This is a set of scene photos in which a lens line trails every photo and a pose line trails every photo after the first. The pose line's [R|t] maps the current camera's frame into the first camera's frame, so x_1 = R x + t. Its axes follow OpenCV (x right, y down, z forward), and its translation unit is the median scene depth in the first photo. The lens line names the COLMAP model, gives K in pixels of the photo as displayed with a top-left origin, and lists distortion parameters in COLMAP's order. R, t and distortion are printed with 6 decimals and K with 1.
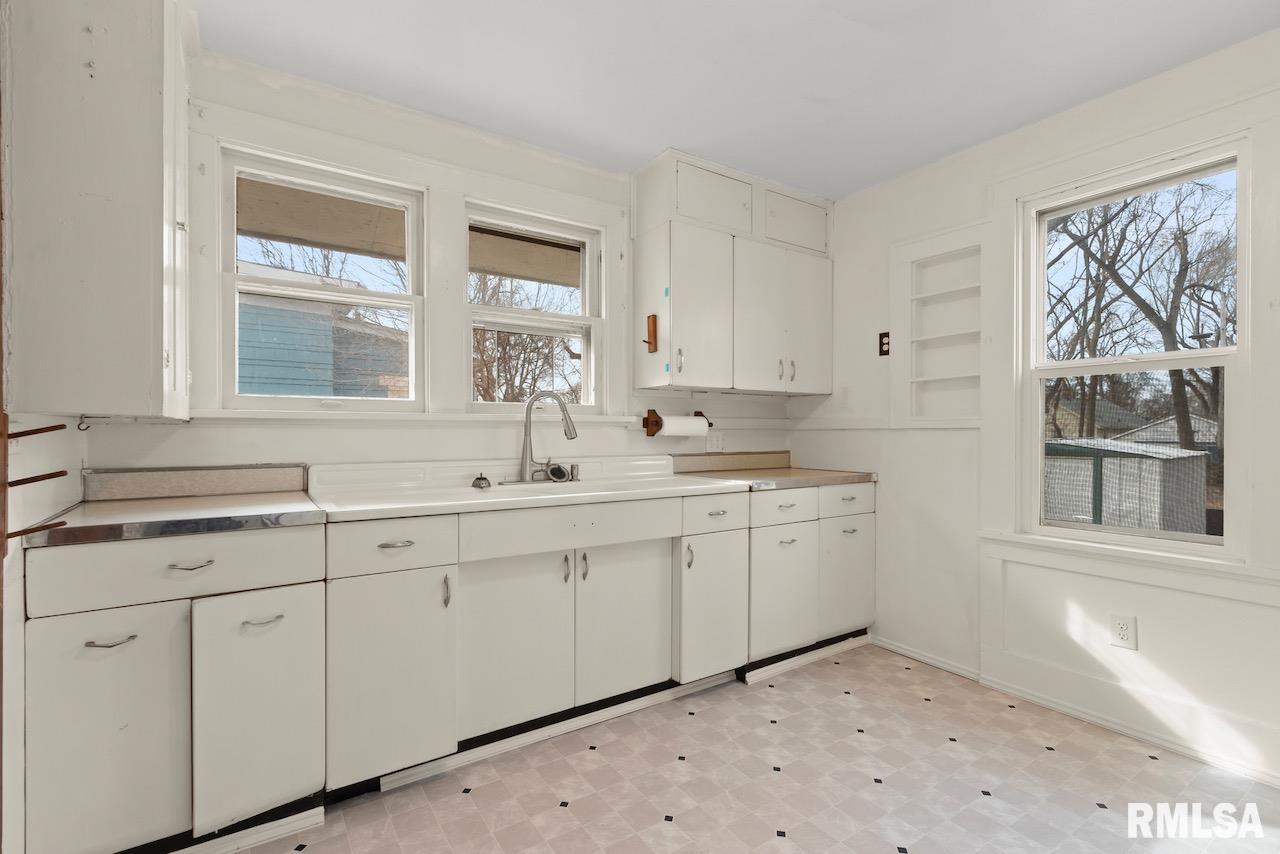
lens RADIAL K [[590.2, 0, 643.5], [0, 590.2, 433.6], [0, 0, 1]] dist [0.009312, -0.002860]
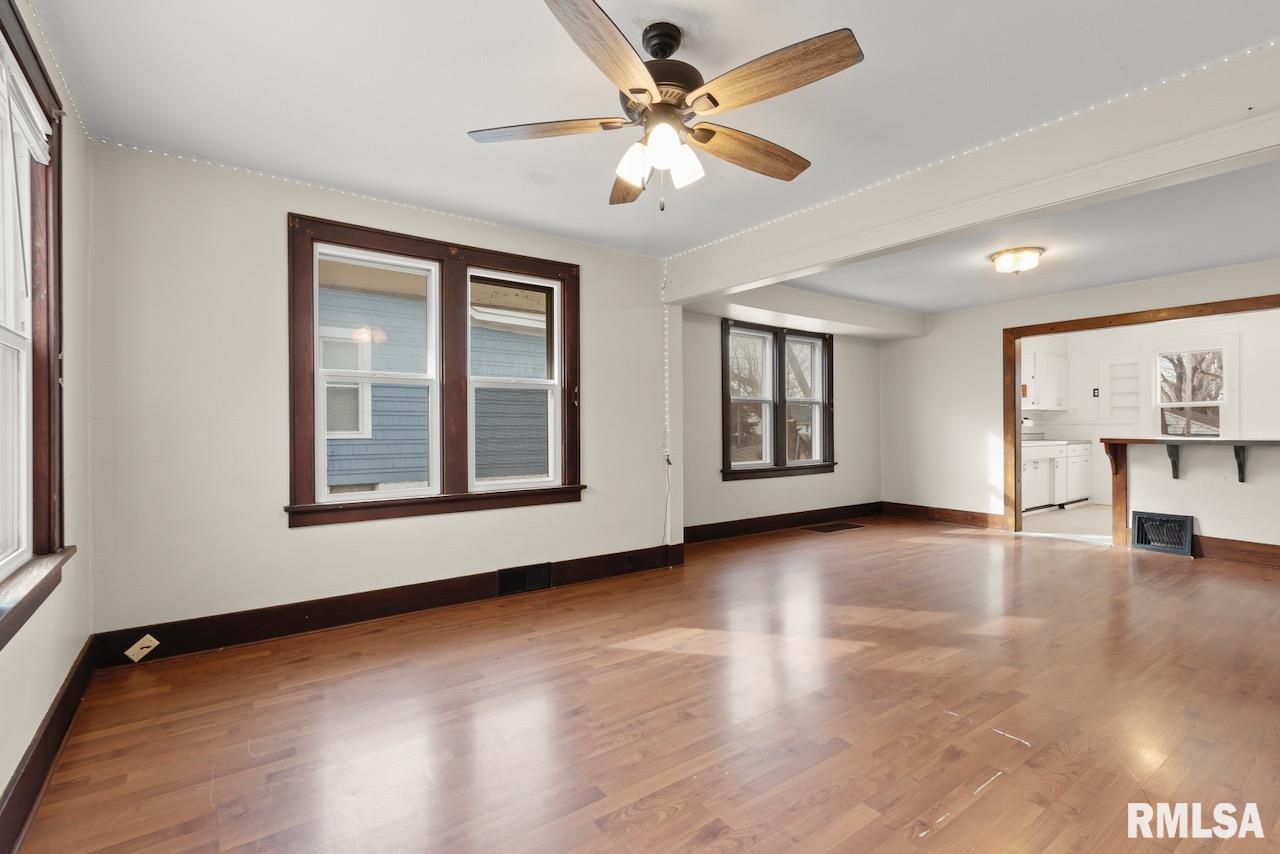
lens RADIAL K [[590.2, 0, 636.5], [0, 590.2, 427.7], [0, 0, 1]] dist [0.009312, -0.002860]
pose [[0.999331, -0.005897, 0.036097, -1.966695], [0.005878, 0.999983, 0.000630, -0.004957], [-0.036100, -0.000418, 0.999348, -1.801282]]
